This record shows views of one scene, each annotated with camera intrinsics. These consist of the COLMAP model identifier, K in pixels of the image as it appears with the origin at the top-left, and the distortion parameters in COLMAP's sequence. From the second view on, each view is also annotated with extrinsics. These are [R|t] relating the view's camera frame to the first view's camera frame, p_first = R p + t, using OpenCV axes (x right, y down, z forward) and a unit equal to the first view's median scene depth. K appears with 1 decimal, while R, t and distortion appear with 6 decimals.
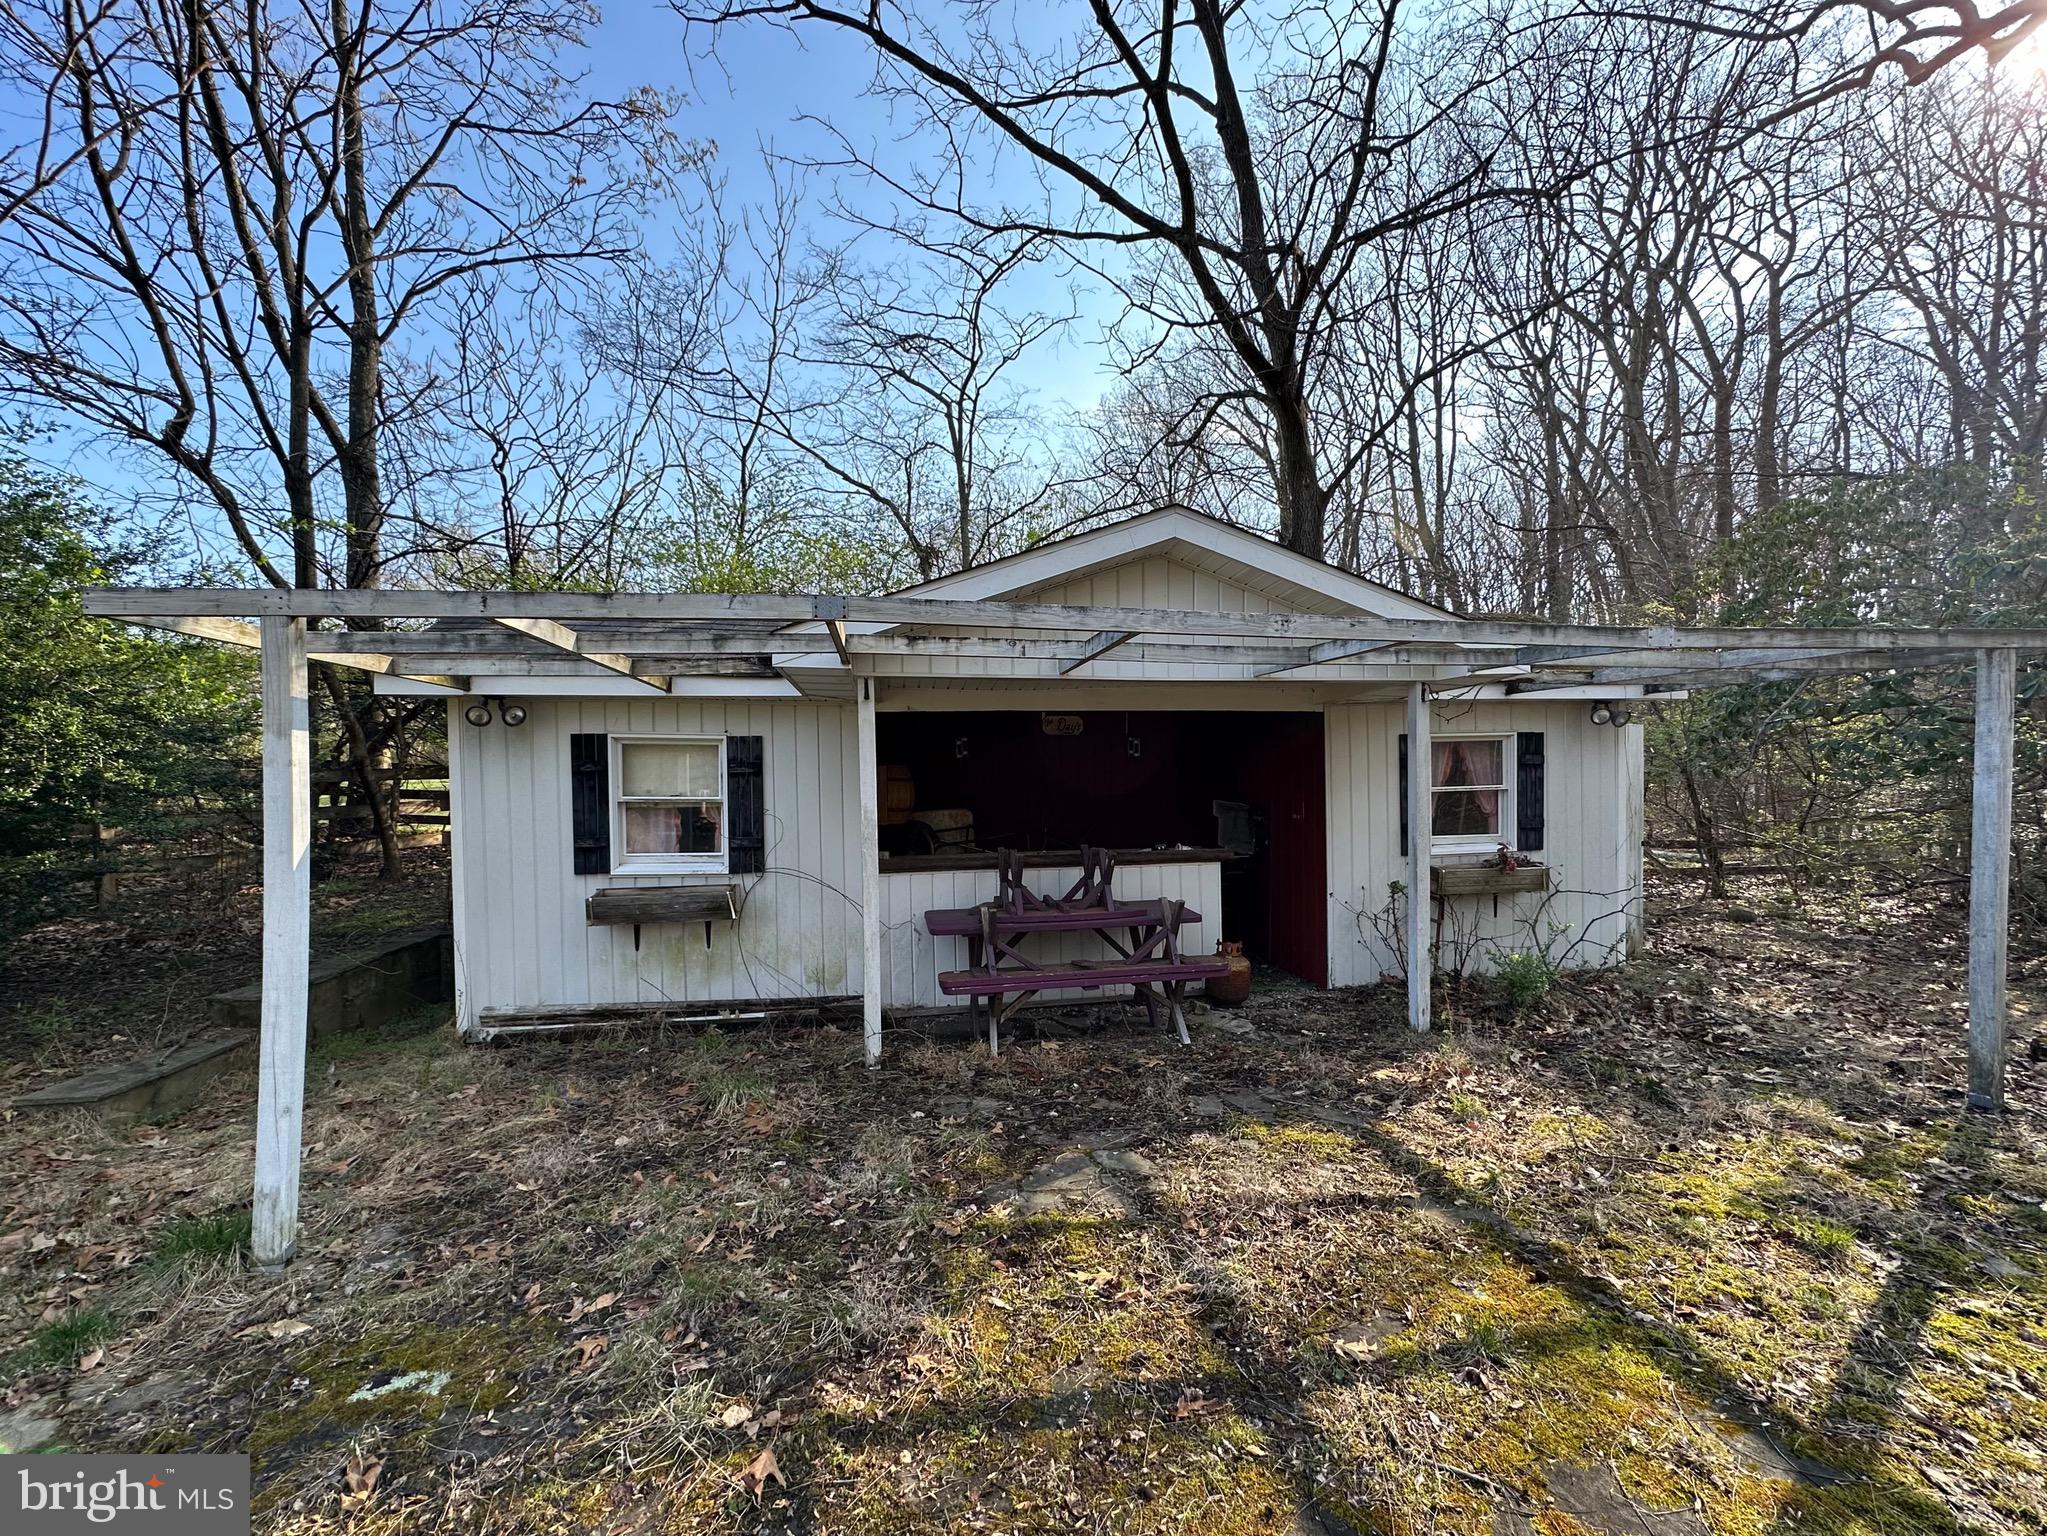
lens RADIAL K [[888.1, 0, 1023.5], [0, 888.1, 768.0], [0, 0, 1]] dist [0.002628, 0.000598]
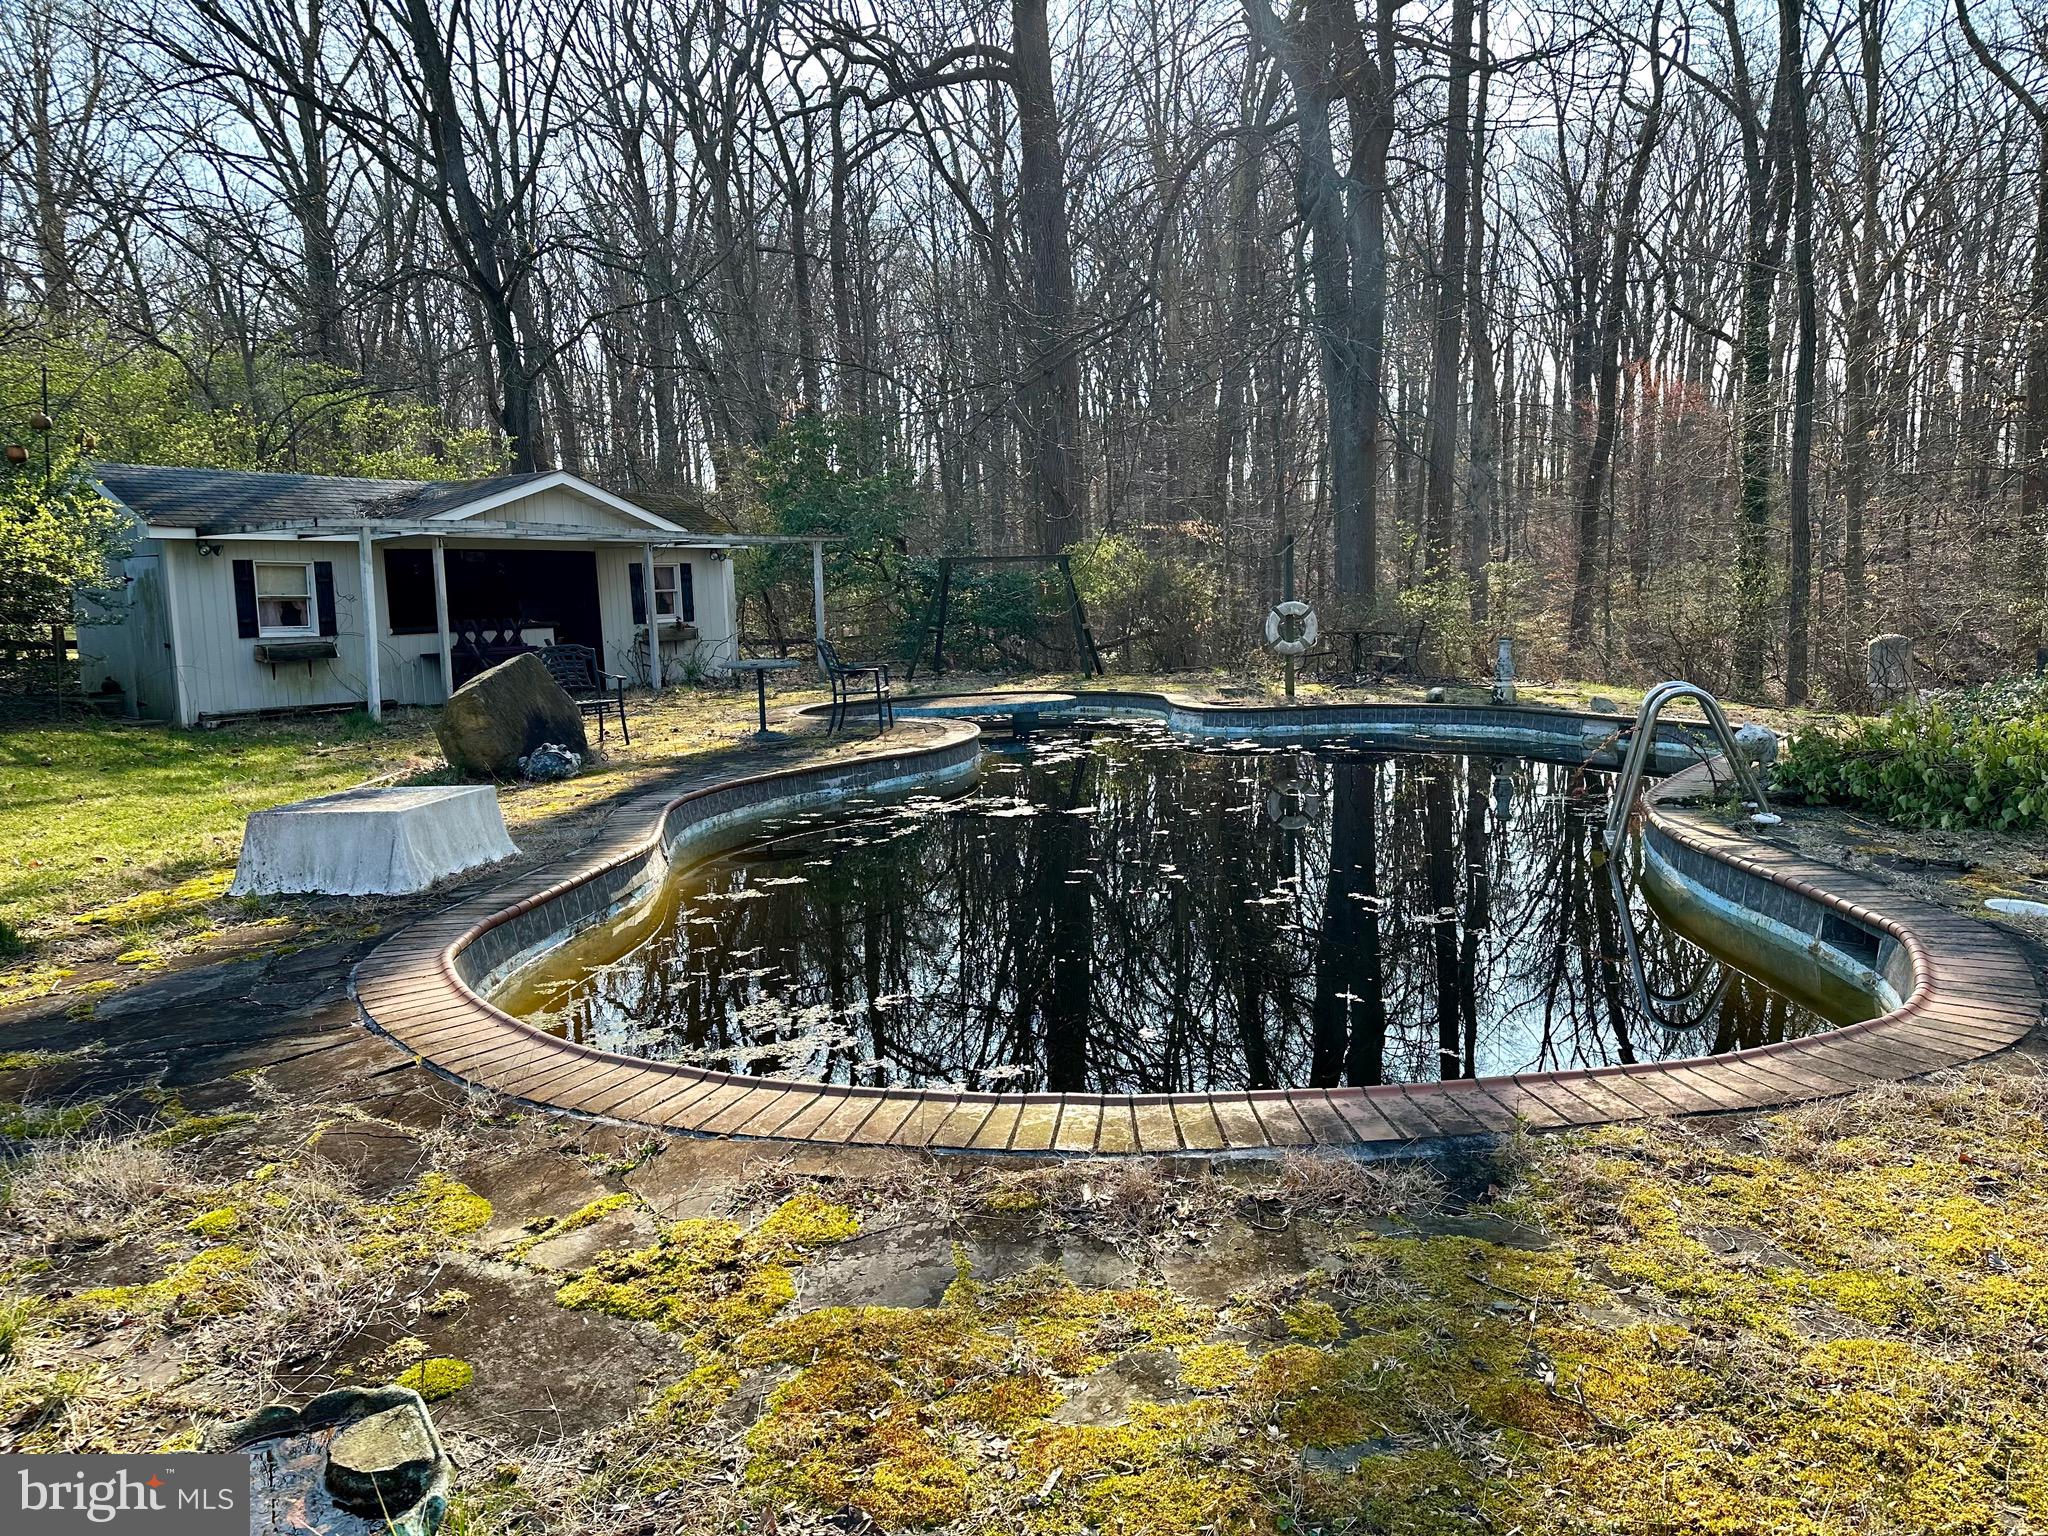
lens RADIAL K [[1416.0, 0, 1024.0], [0, 1416.0, 768.0], [0, 0, 1]] dist [0.005675, 0.001131]
pose [[0.697506, -0.094666, 0.710298, -1.418963], [0.021646, 0.993566, 0.111163, 0.093261], [-0.716252, -0.062161, 0.695068, -2.107466]]
